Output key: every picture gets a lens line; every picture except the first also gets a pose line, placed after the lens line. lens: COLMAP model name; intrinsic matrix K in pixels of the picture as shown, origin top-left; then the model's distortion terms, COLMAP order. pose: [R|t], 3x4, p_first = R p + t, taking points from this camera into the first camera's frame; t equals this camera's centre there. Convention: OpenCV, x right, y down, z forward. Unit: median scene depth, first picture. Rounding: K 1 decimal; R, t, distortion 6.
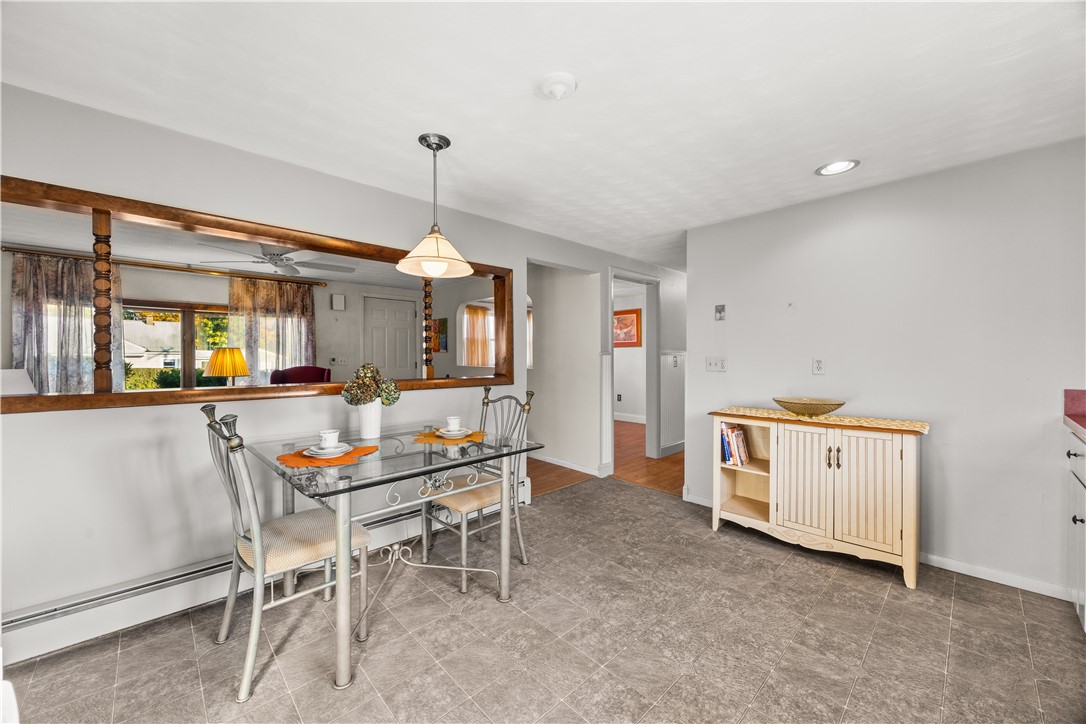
lens RADIAL K [[412.4, 0, 539.5], [0, 412.4, 358.7], [0, 0, 1]] dist [-0.002000, -0.000064]
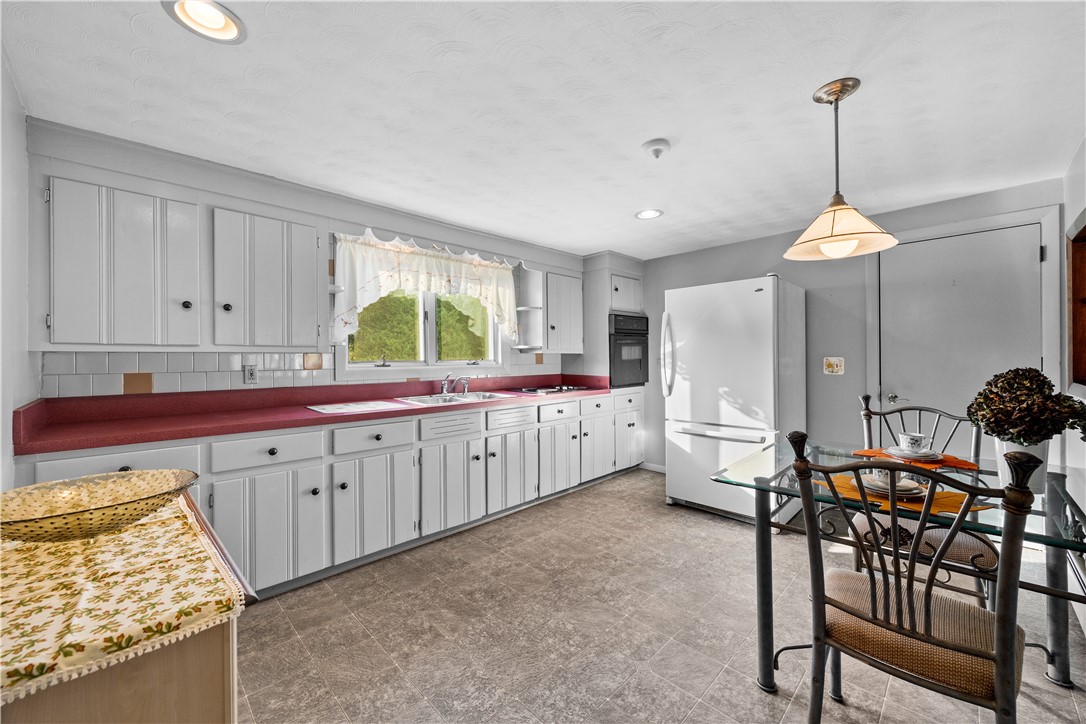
lens RADIAL K [[418.6, 0, 540.0], [0, 418.6, 359.6], [0, 0, 1]] dist [0.001304, 0.000120]
pose [[-0.999773, 0.009672, -0.018958, 0.255684], [0.009529, 0.999925, 0.007630, -0.009639], [0.019031, 0.007448, -0.999791, 1.342579]]
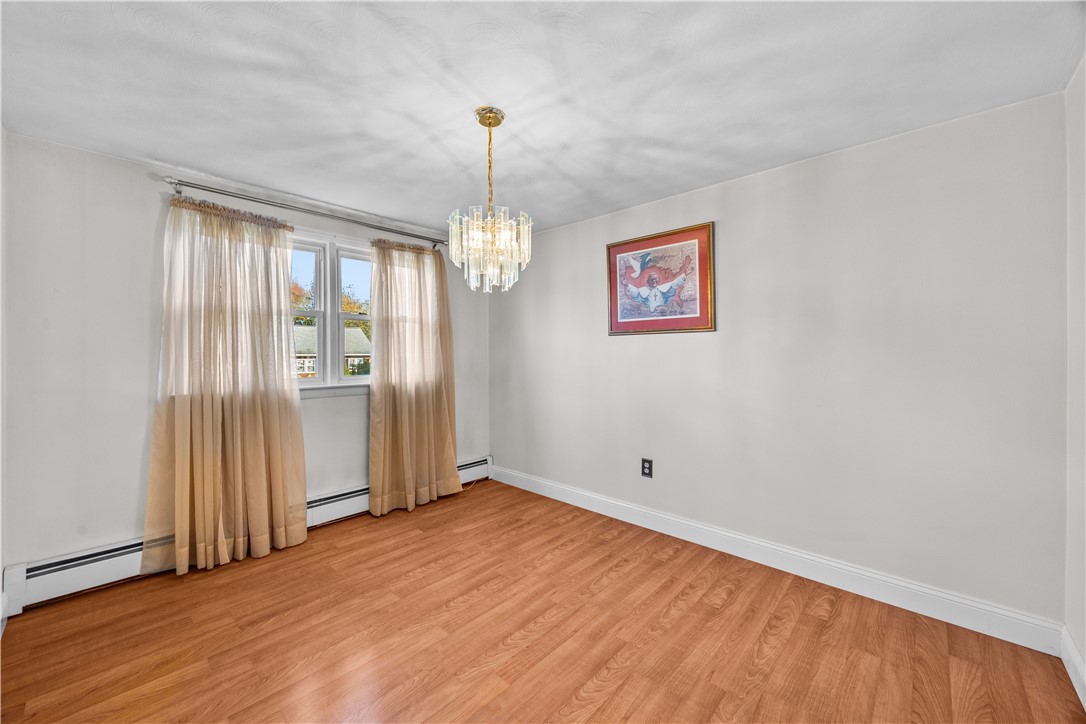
lens RADIAL K [[421.1, 0, 539.0], [0, 421.1, 346.2], [0, 0, 1]] dist [0.001509, 0.000221]
pose [[0.998018, -0.001455, 0.062907, 0.205160], [0.002445, 0.999874, -0.015667, -0.029861], [-0.062876, 0.015789, 0.997896, 1.779135]]
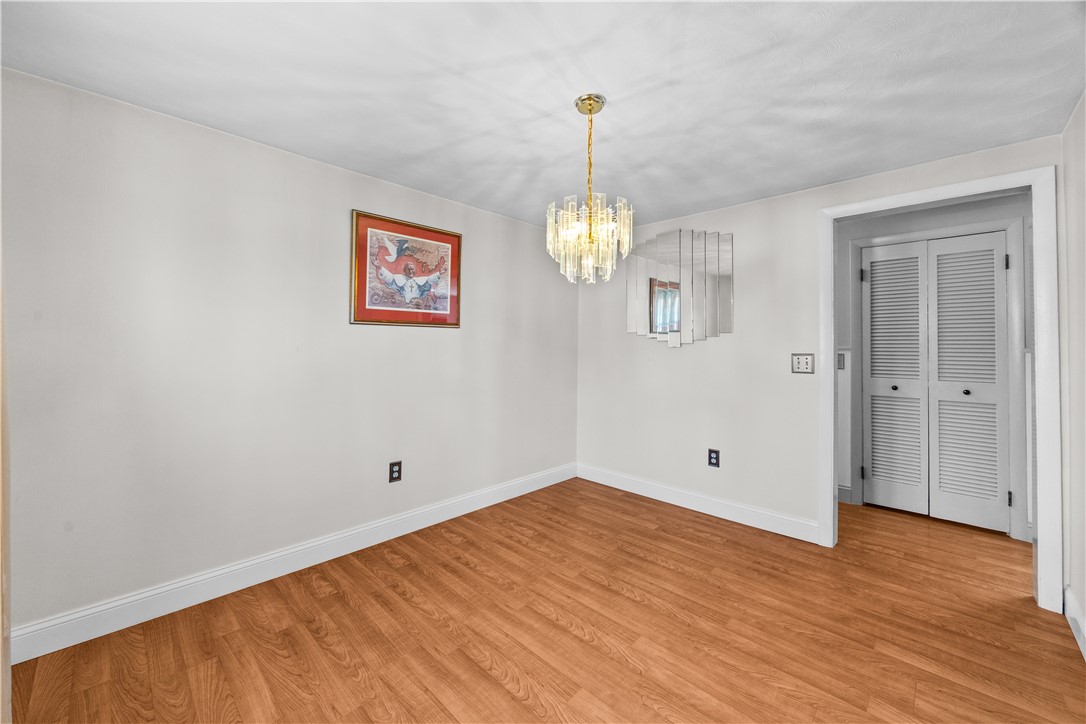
lens RADIAL K [[422.3, 0, 538.5], [0, 422.3, 331.7], [0, 0, 1]] dist [-0.002842, -0.000213]
pose [[-0.047600, 0.035995, 0.998218, -0.470280], [-0.007492, 0.999310, -0.036392, -0.029171], [-0.998838, -0.009211, -0.047298, 2.561129]]
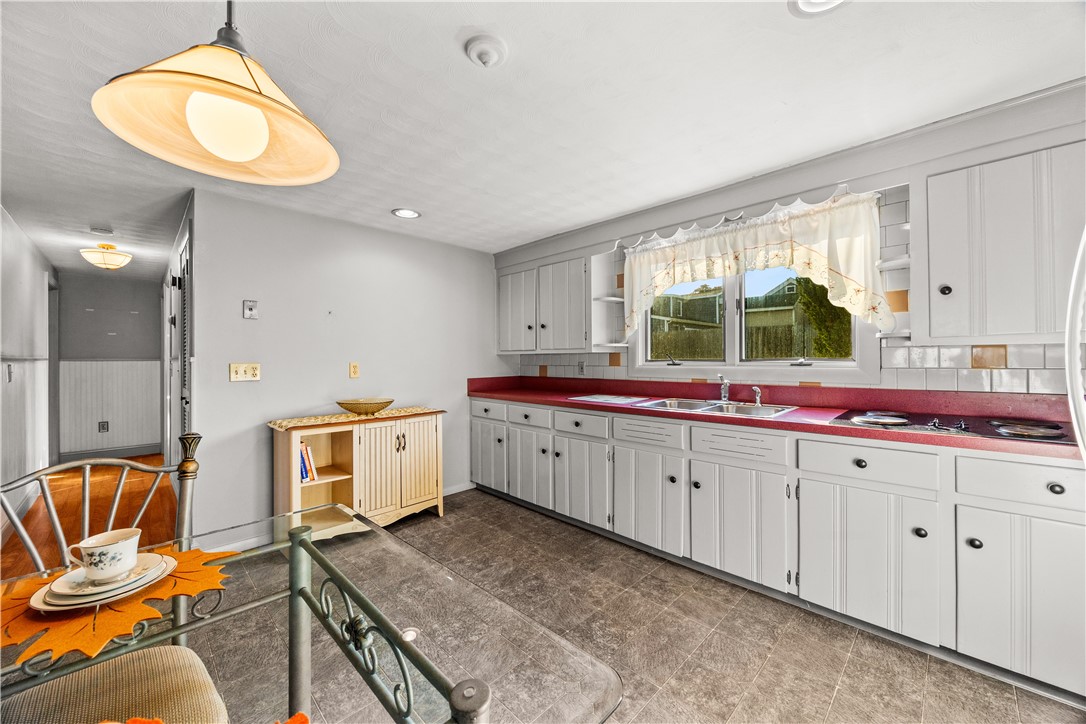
lens RADIAL K [[414.5, 0, 538.9], [0, 414.5, 361.7], [0, 0, 1]] dist [-0.001509, -0.000082]
pose [[-0.018166, -0.003219, 0.999830, -0.484828], [0.011669, 0.999926, 0.003432, -0.003692], [-0.999767, 0.011729, -0.018128, 0.533467]]
